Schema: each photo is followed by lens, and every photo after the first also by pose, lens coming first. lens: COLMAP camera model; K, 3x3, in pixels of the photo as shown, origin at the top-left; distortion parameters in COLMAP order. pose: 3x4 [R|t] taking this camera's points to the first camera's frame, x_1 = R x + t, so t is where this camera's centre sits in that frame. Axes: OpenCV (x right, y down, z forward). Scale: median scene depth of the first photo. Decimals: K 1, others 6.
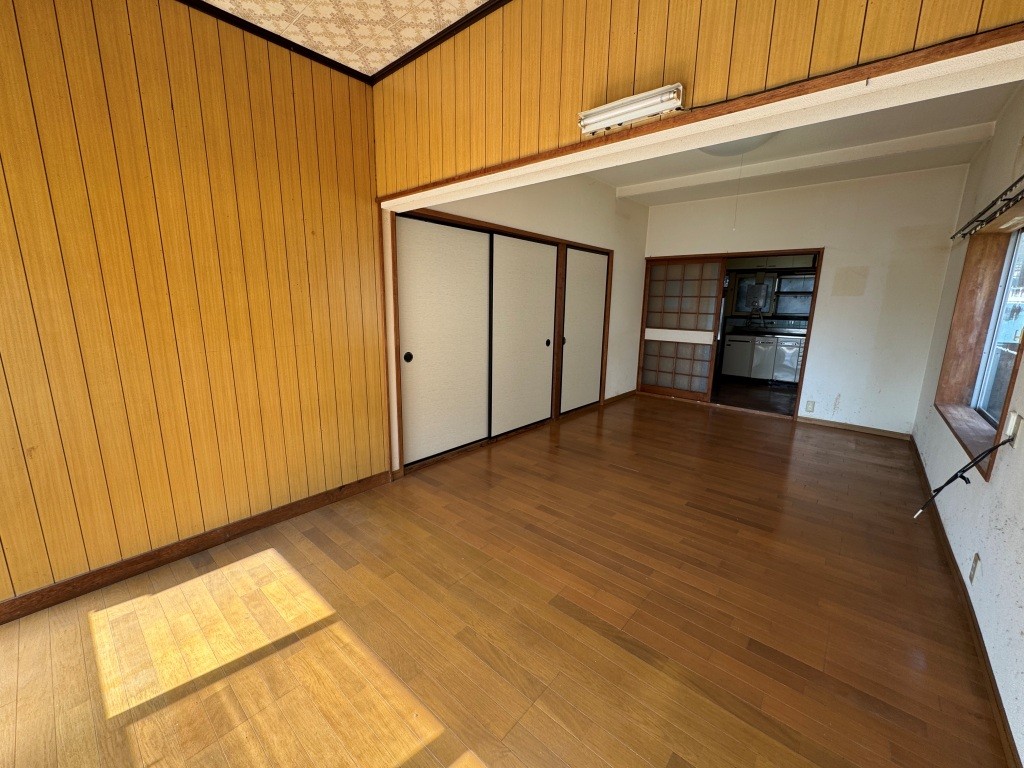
lens RADIAL K [[407.7, 0, 512.0], [0, 407.7, 384.0], [0, 0, 1]] dist [0.000846, 0.000068]
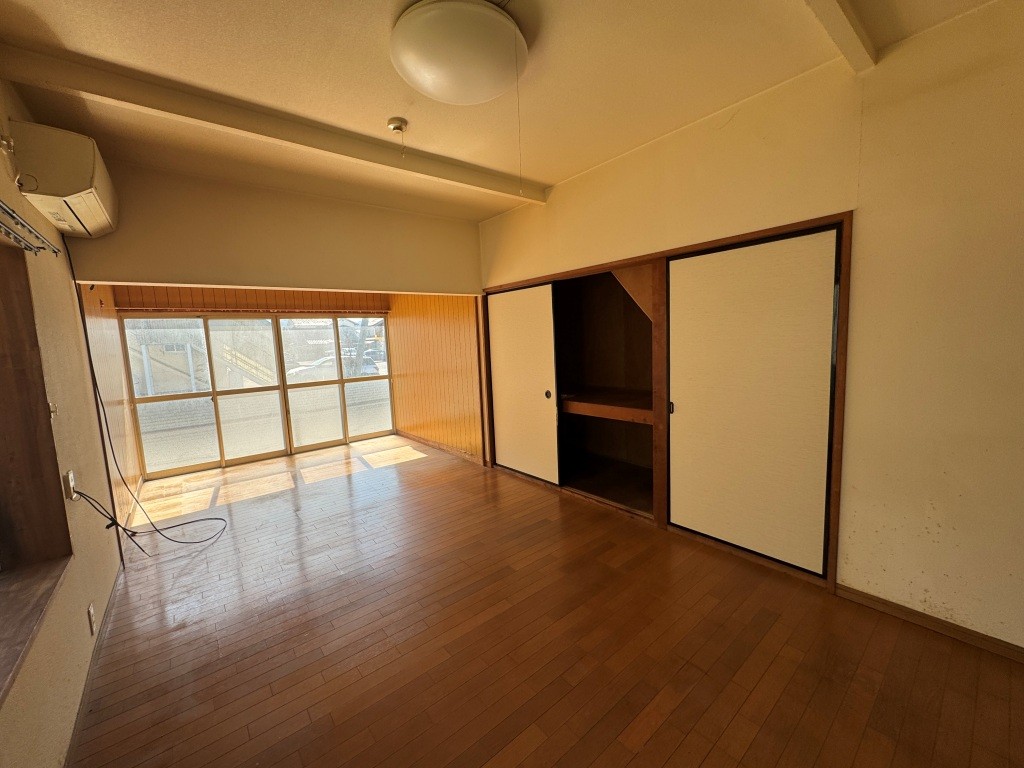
lens RADIAL K [[407.7, 0, 512.0], [0, 407.7, 384.0], [0, 0, 1]] dist [0.000846, 0.000068]
pose [[-0.169481, 0.082776, -0.982051, 0.960253], [-0.172281, 0.978635, 0.112220, -0.208396], [0.970358, 0.188208, -0.151599, 1.056975]]
